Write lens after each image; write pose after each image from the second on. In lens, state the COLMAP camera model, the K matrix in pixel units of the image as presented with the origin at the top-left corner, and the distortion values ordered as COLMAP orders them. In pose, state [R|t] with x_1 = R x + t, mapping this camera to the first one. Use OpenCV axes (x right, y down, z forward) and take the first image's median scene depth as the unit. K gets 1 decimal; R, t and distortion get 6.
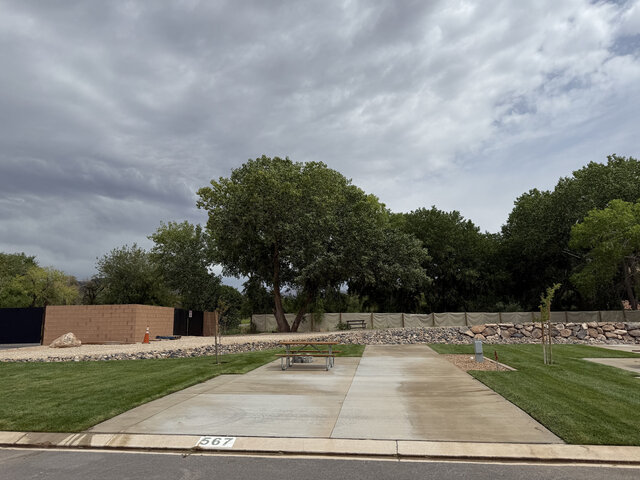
lens RADIAL K [[445.9, 0, 317.2], [0, 445.9, 254.8], [0, 0, 1]] dist [0.011748, -0.014679]
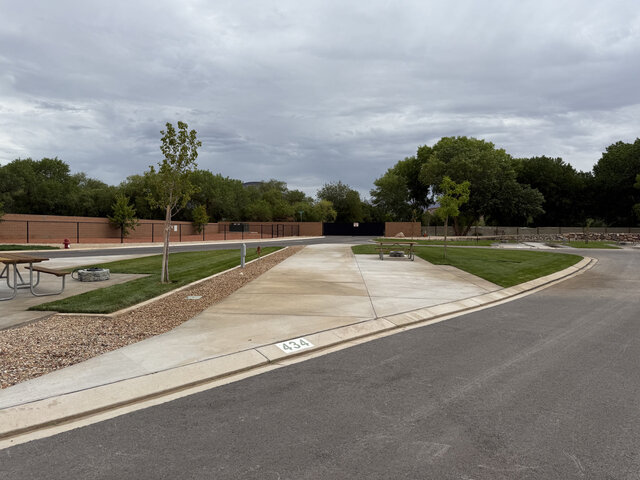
lens RADIAL K [[445.9, 0, 326.2], [0, 445.9, 244.7], [0, 0, 1]] dist [0.011748, -0.014679]
pose [[0.987068, 0.027924, -0.157851, -0.794509], [0.000883, 0.983749, 0.179549, -0.319884], [0.160300, -0.177366, 0.971002, -2.309460]]
